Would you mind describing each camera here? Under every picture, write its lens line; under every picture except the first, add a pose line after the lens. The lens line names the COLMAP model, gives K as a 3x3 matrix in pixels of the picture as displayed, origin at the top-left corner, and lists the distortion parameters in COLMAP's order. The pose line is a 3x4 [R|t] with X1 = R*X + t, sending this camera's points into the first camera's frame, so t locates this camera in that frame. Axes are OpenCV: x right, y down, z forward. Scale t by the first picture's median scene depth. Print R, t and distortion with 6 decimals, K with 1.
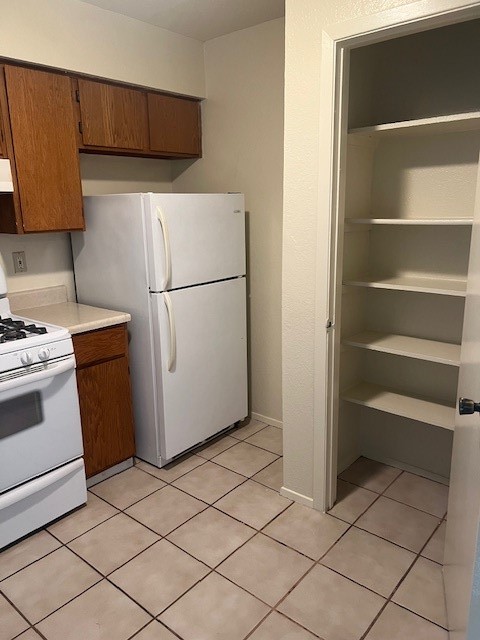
lens RADIAL K [[484.4, 0, 240.7], [0, 484.4, 317.3], [0, 0, 1]] dist [0.026447, -0.014585]
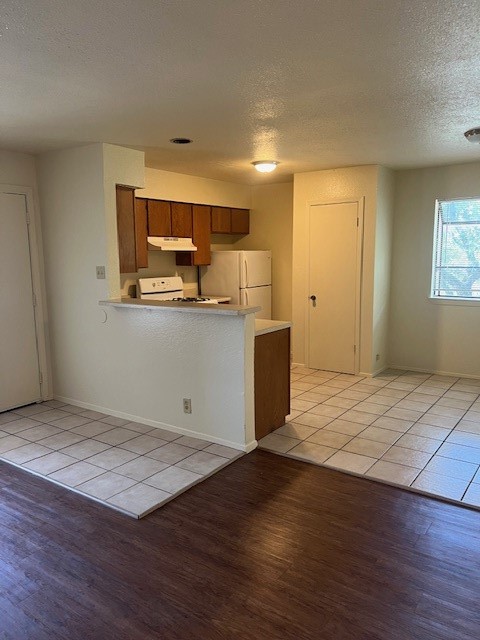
lens RADIAL K [[484.4, 0, 239.6], [0, 484.4, 323.1], [0, 0, 1]] dist [0.026447, -0.014585]
pose [[0.995565, 0.002930, 0.094032, -0.412818], [0.004387, 0.996982, -0.077506, 0.315880], [-0.093976, 0.077574, 0.992548, -1.472196]]
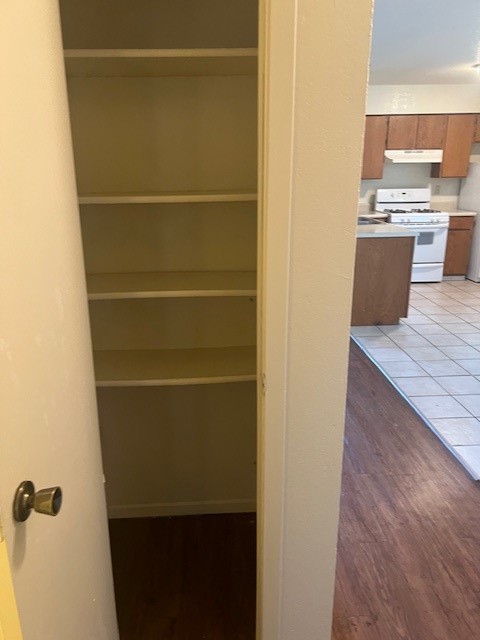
lens RADIAL K [[484.4, 0, 236.0], [0, 484.4, 320.5], [0, 0, 1]] dist [0.026447, -0.014585]
pose [[0.690926, 0.227760, -0.686110, 0.729707], [-0.164089, 0.973711, 0.157991, 0.328118], [0.704057, 0.003423, 0.710136, -1.561781]]
